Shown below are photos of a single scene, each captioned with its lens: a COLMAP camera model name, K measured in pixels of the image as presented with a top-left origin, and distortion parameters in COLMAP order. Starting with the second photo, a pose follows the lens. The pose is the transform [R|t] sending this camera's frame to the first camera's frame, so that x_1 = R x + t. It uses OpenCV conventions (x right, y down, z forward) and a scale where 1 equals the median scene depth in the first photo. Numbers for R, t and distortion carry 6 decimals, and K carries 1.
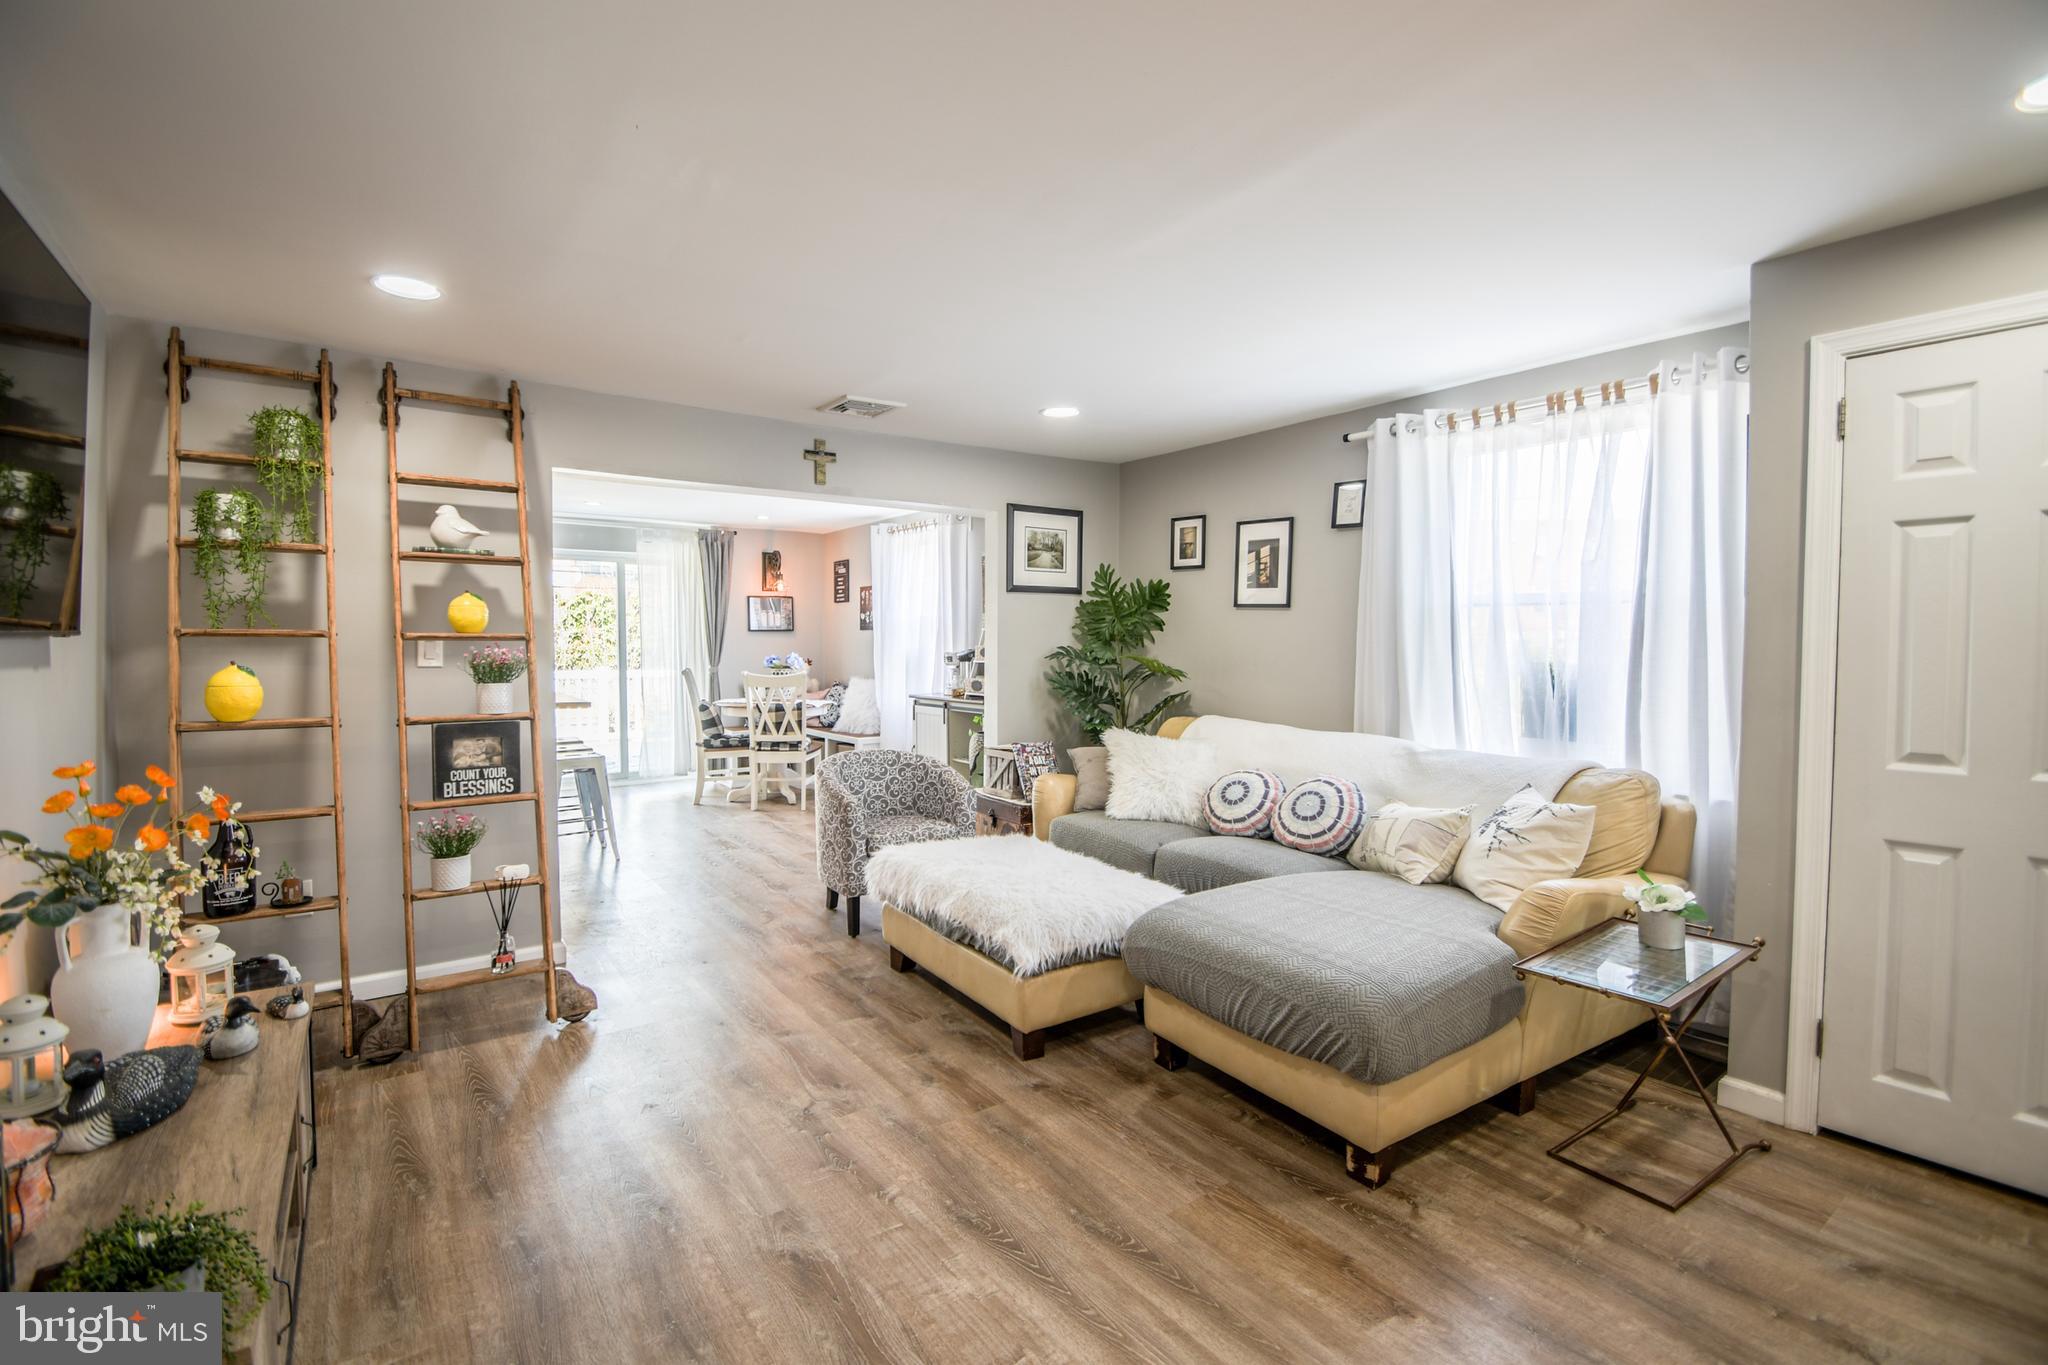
lens RADIAL K [[902.3, 0, 996.3], [0, 902.3, 673.3], [0, 0, 1]] dist [0.014568, -0.016519]
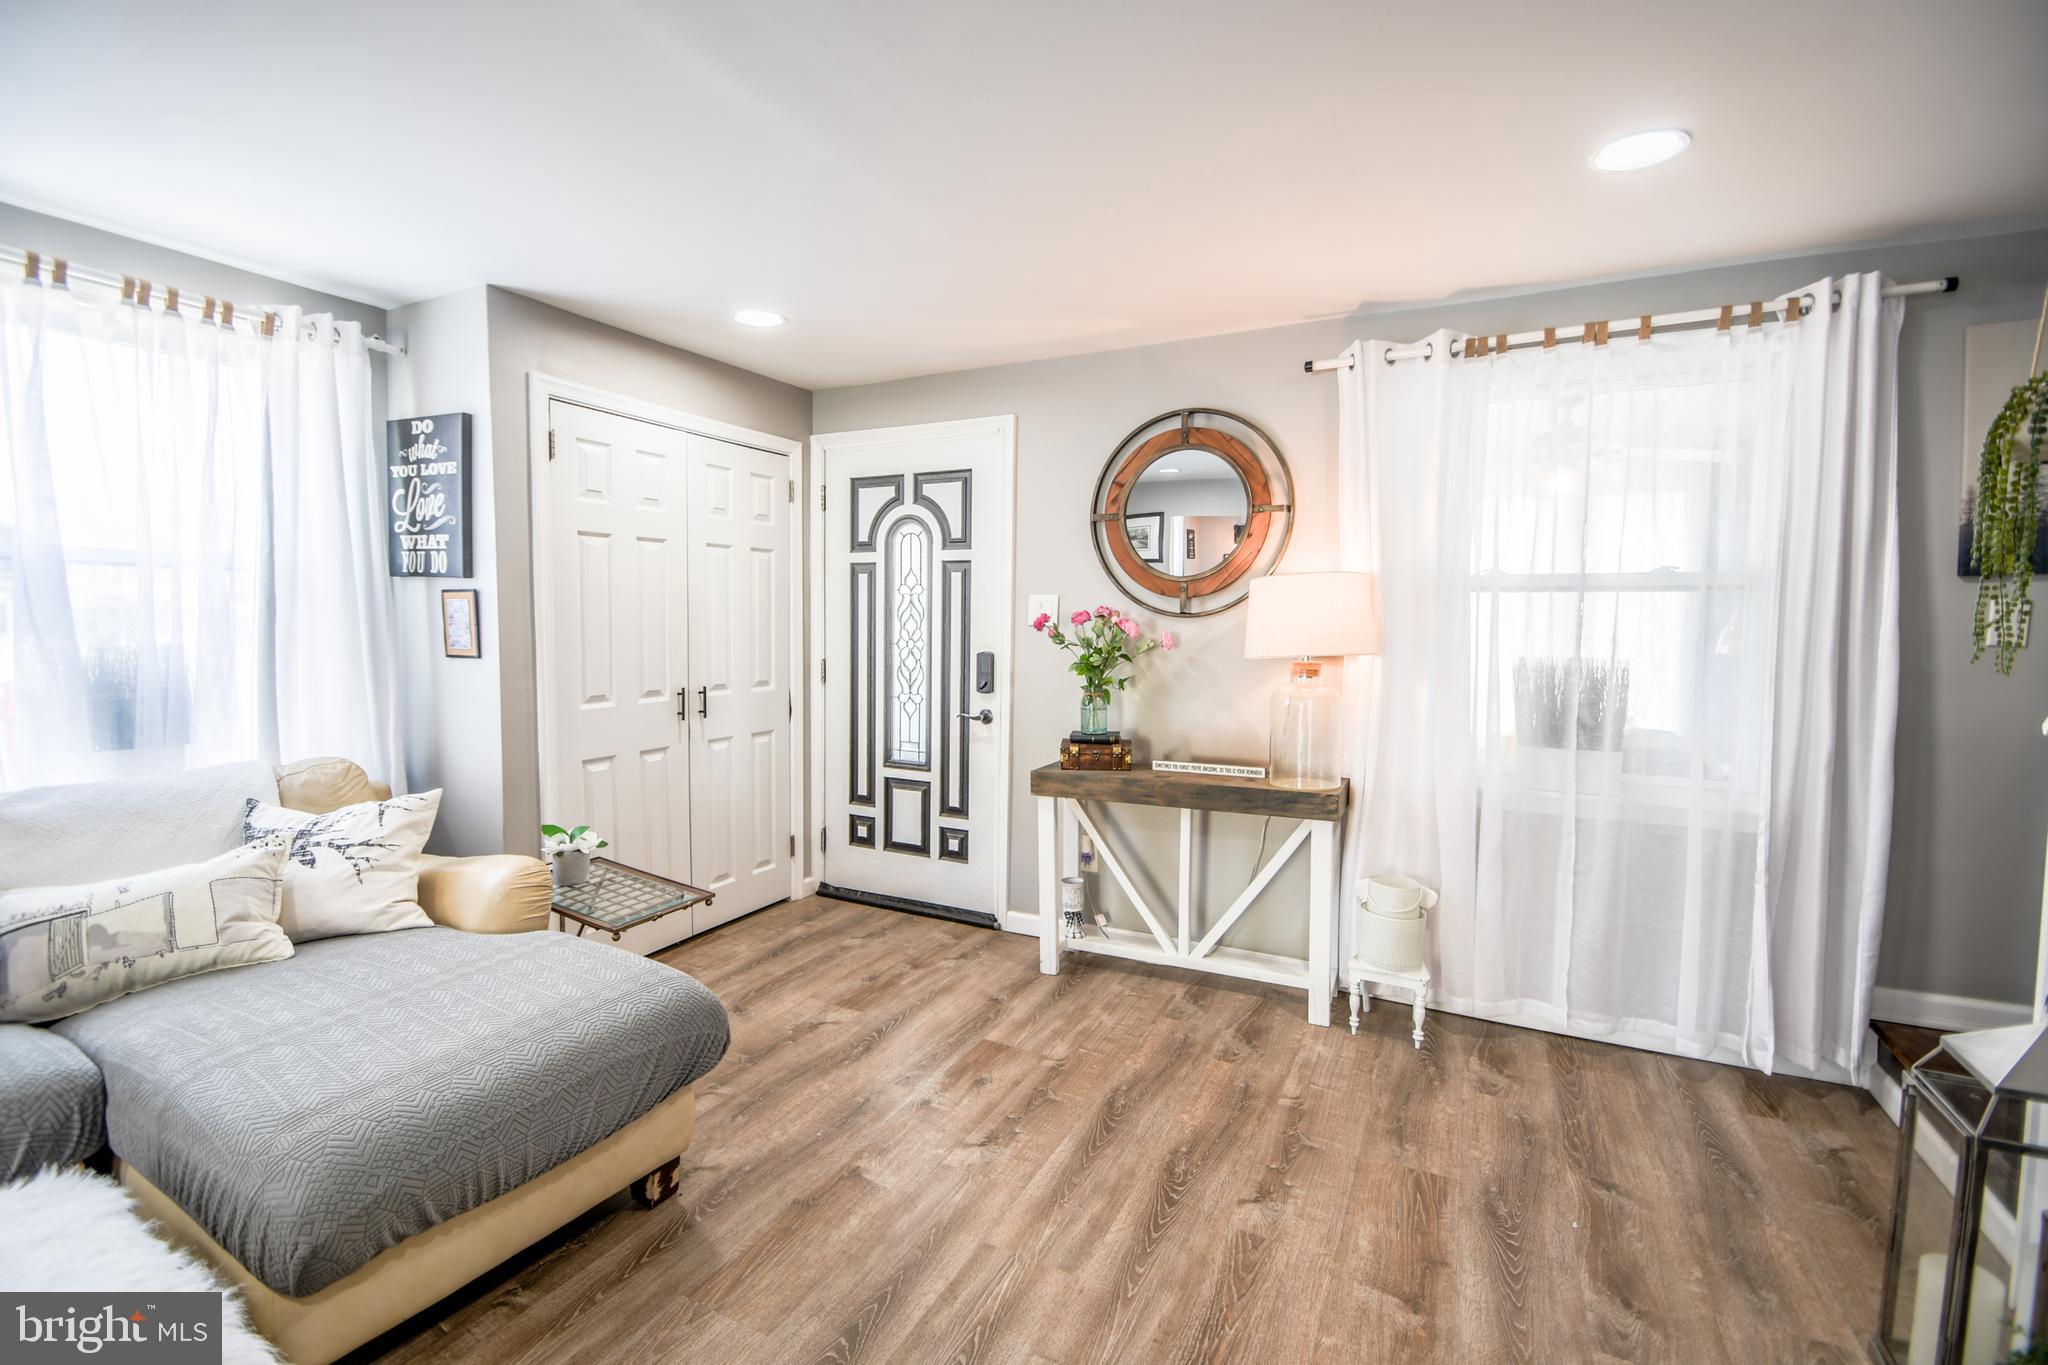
lens RADIAL K [[903.5, 0, 995.6], [0, 903.5, 675.6], [0, 0, 1]] dist [0.020882, -0.021264]
pose [[-0.452040, -0.059988, 0.889978, -0.286573], [0.024536, 0.996522, 0.079632, -0.022300], [-0.891660, 0.057833, -0.448996, 0.561416]]
